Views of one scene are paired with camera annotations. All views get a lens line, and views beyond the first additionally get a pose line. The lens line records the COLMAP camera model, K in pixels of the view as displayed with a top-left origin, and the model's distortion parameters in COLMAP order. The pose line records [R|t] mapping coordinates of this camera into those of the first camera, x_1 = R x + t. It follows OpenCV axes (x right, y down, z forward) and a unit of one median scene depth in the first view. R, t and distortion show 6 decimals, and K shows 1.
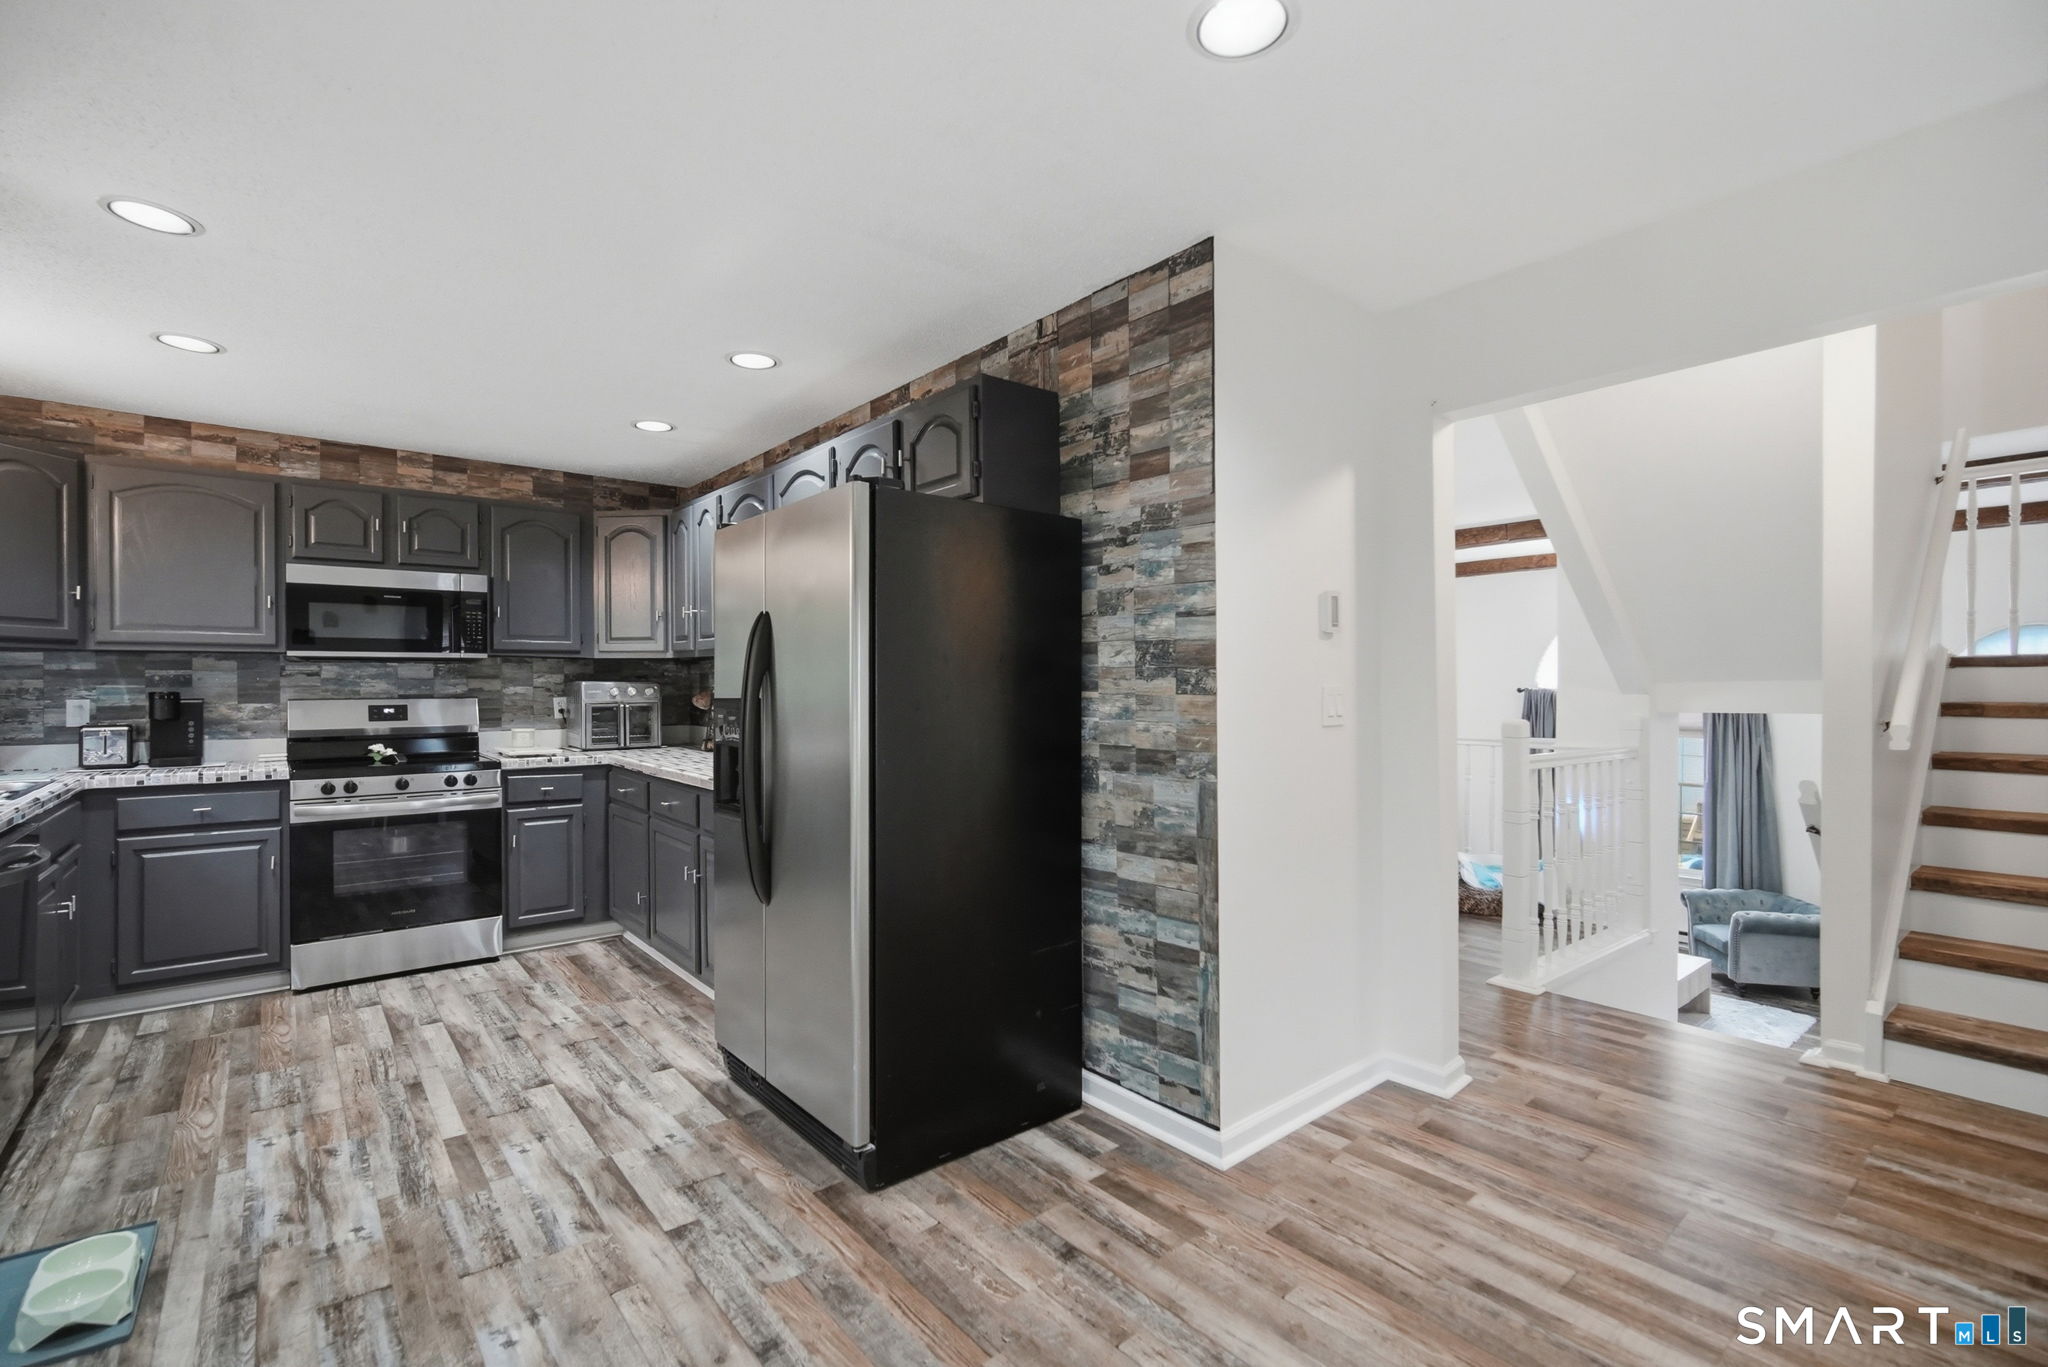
lens RADIAL K [[916.4, 0, 1021.1], [0, 916.4, 688.7], [0, 0, 1]] dist [-0.016619, 0.006553]
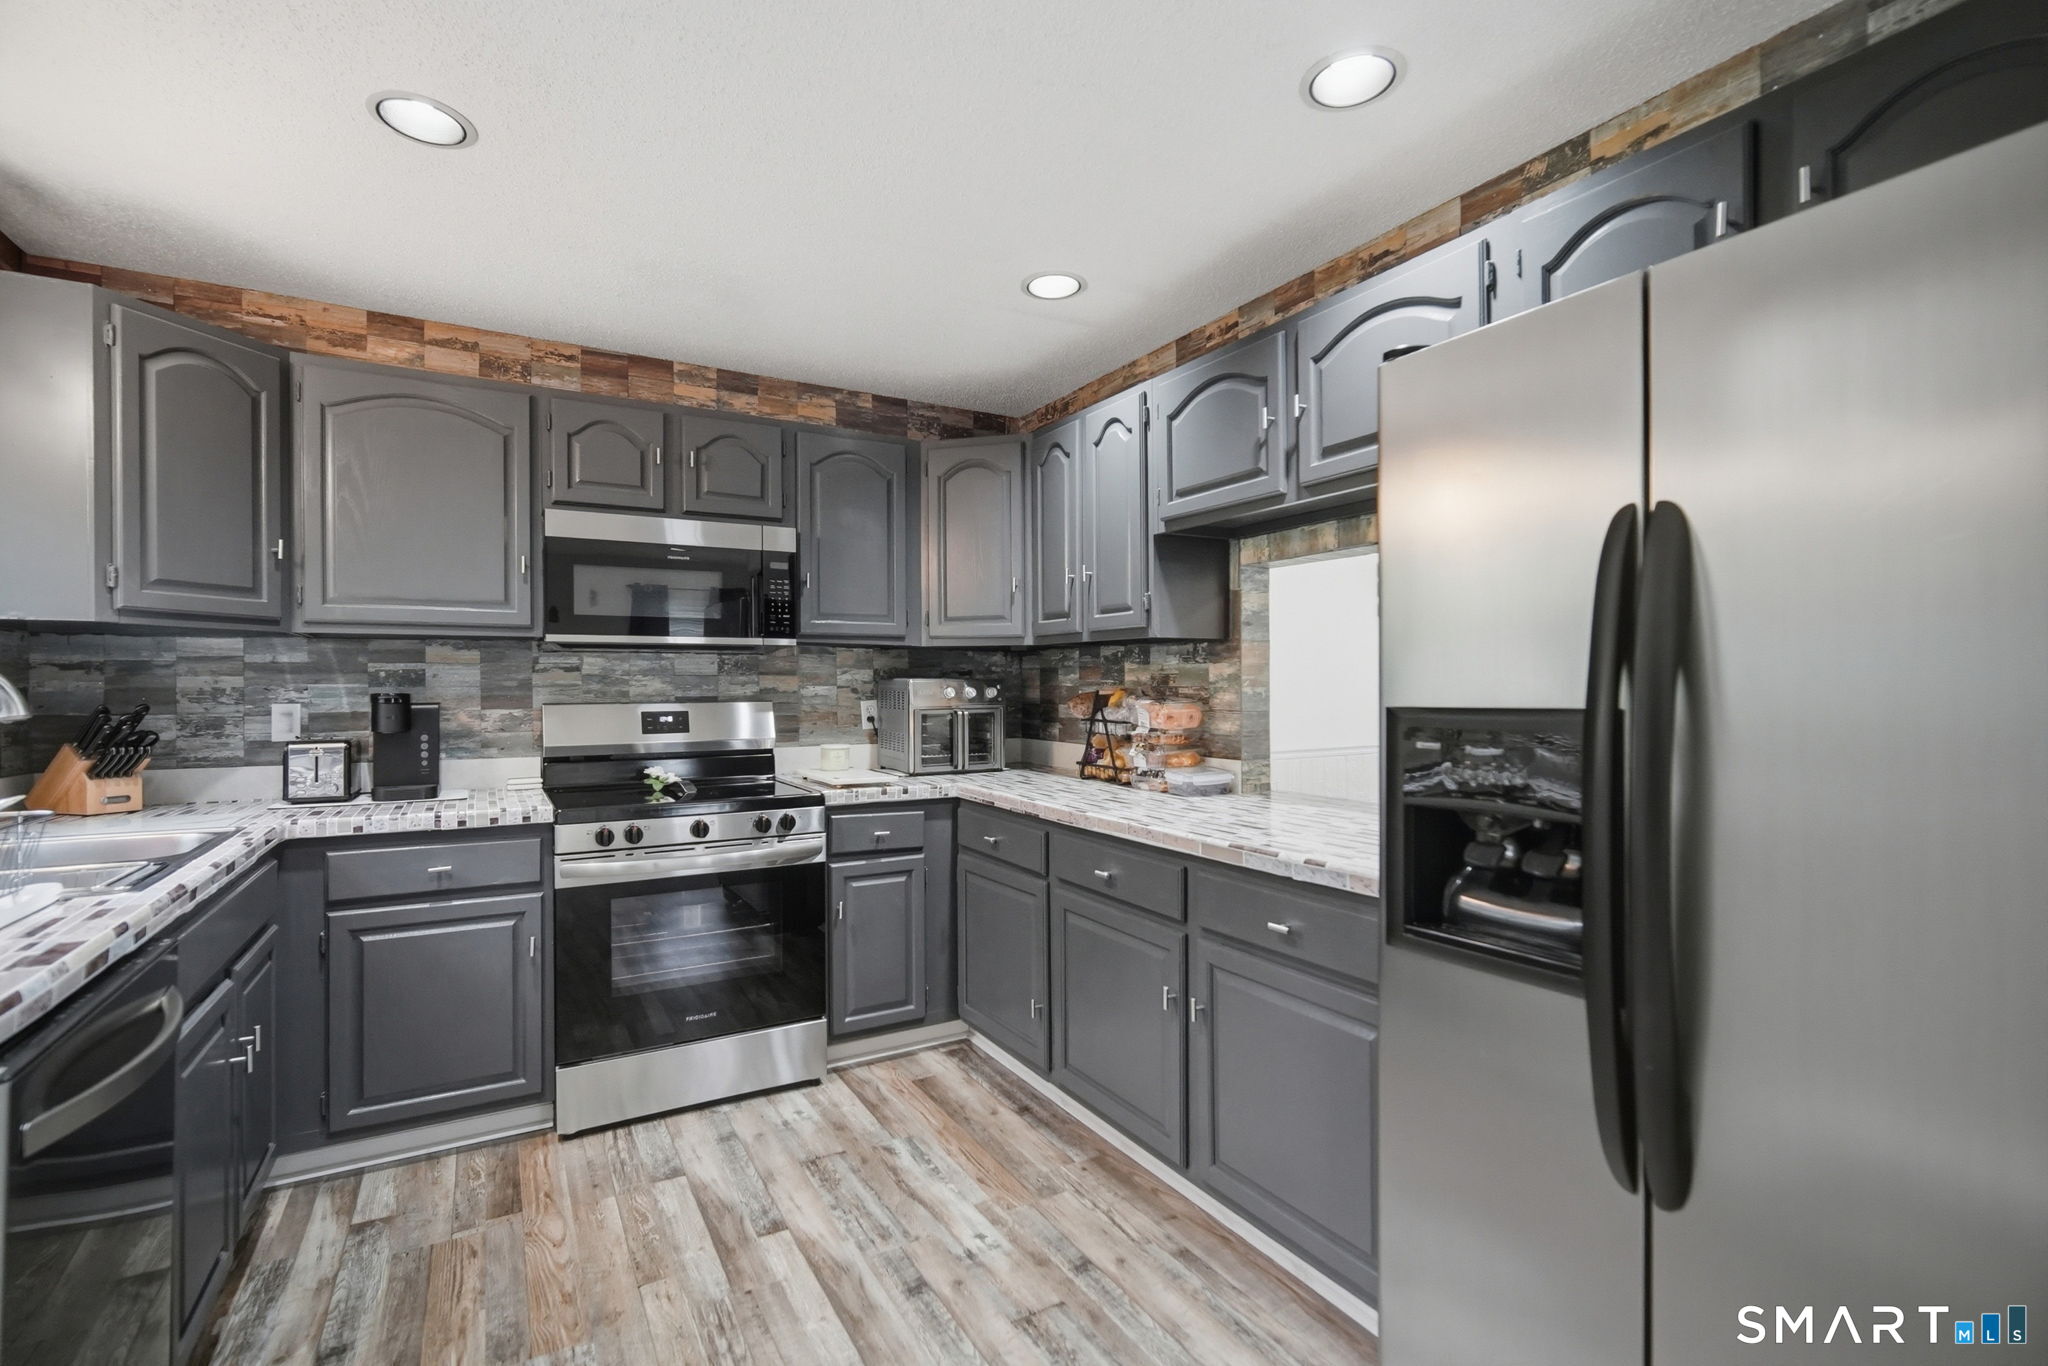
lens RADIAL K [[923.8, 0, 1023.9], [0, 923.8, 690.8], [0, 0, 1]] dist [-0.015817, 0.006177]
pose [[0.987118, -0.000195, -0.159994, -0.337707], [0.000391, 0.999999, 0.001194, 0.001002], [0.159994, -0.001241, 0.987117, 0.367281]]
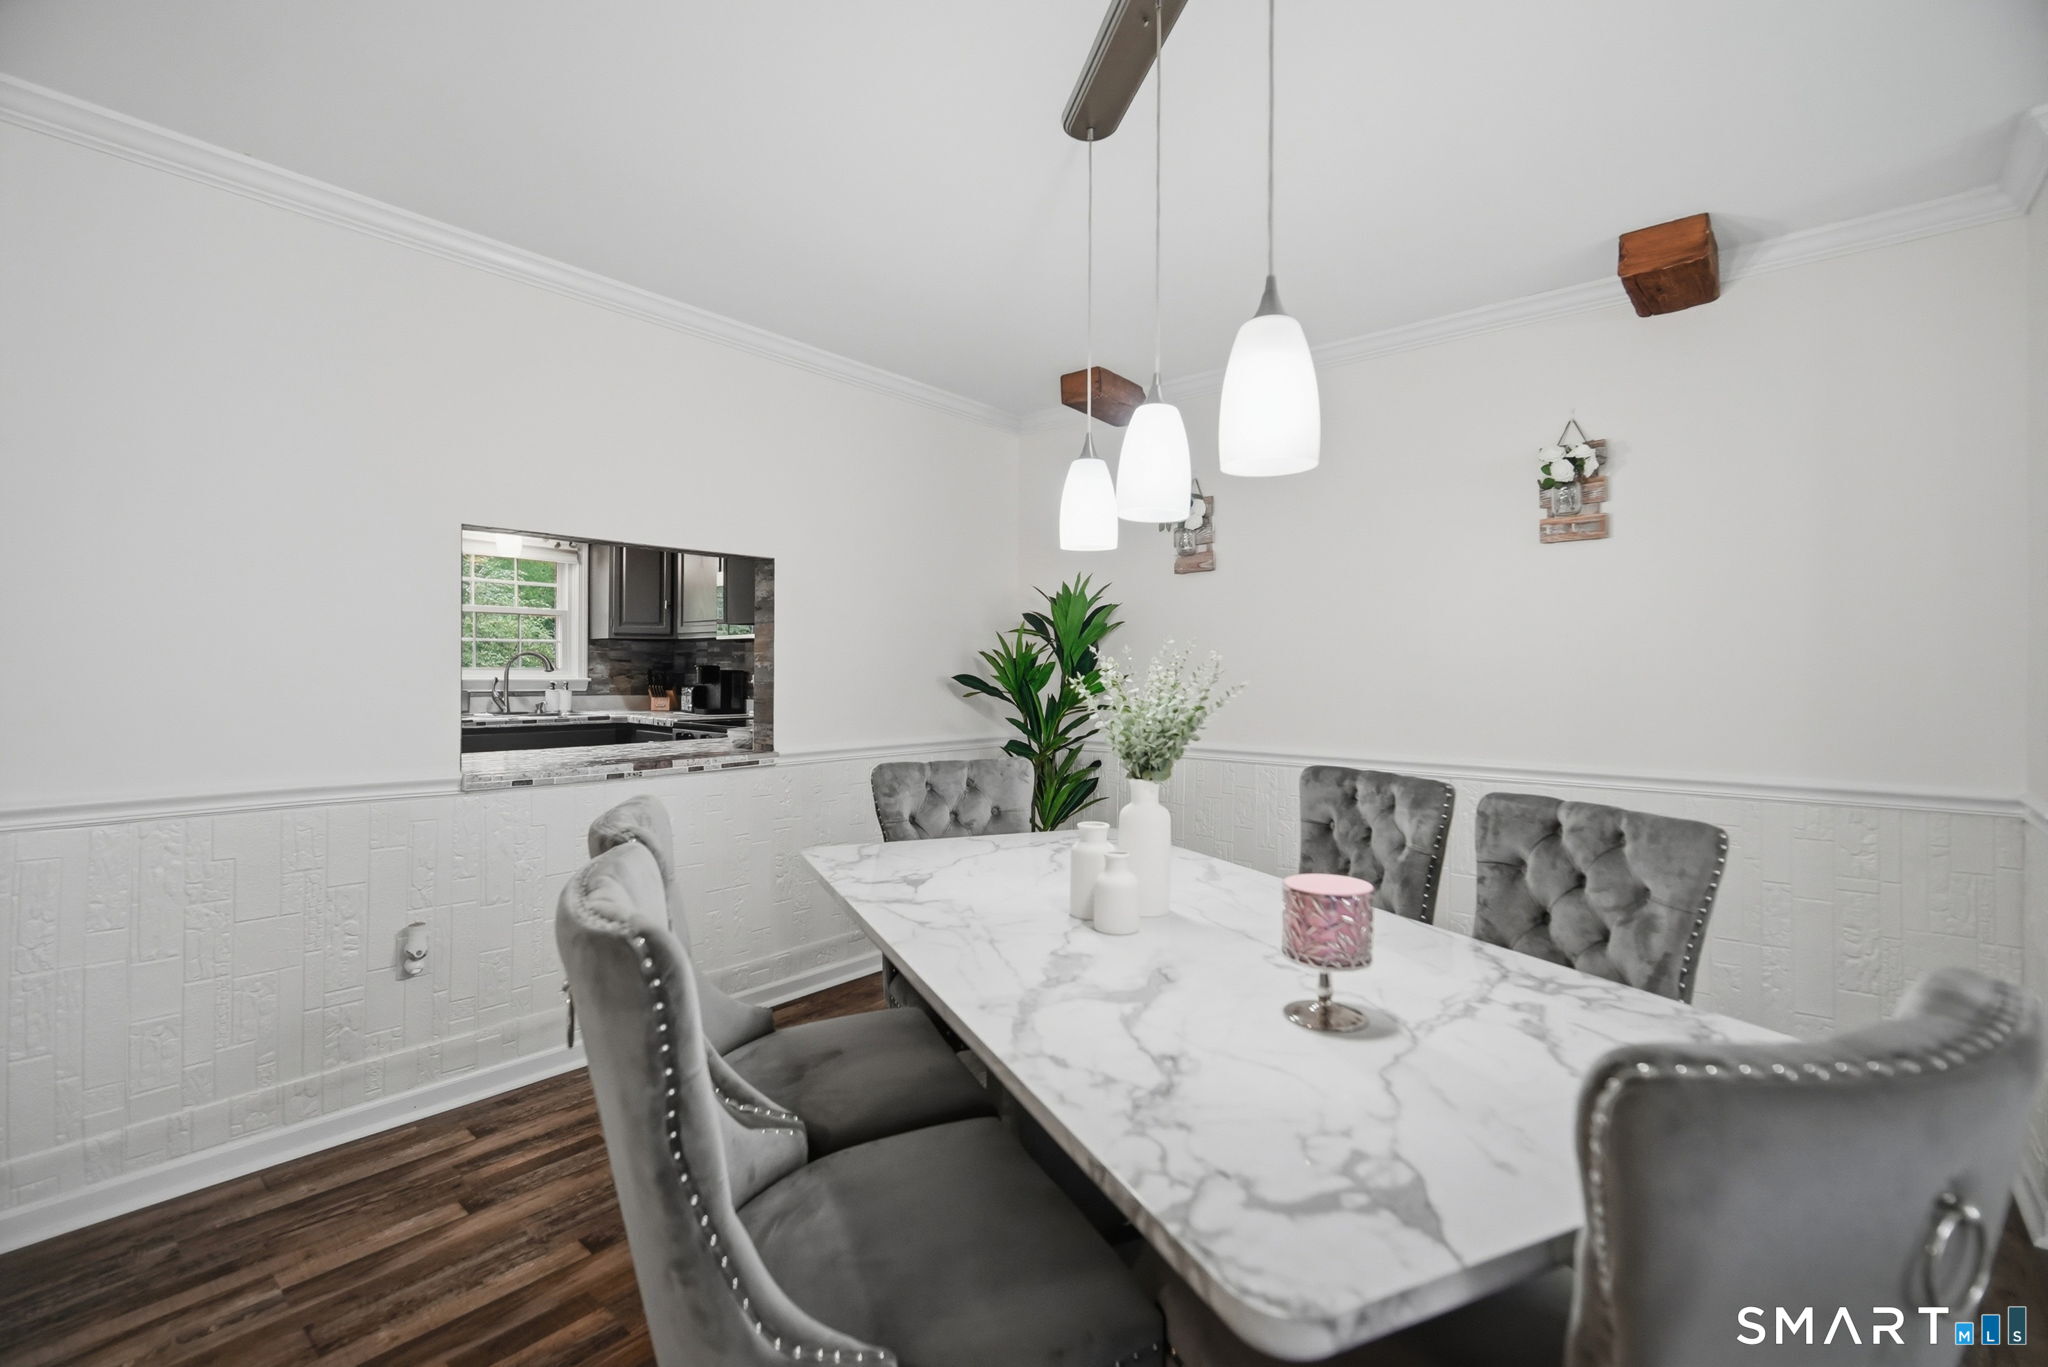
lens RADIAL K [[899.5, 0, 1024.0], [0, 899.5, 683.5], [0, 0, 1]] dist [-0.016674, 0.006590]
pose [[0.175546, 0.019497, -0.984278, 0.622522], [-0.009516, 0.999791, 0.018107, 0.001770], [0.984425, 0.006188, 0.175695, 1.234731]]
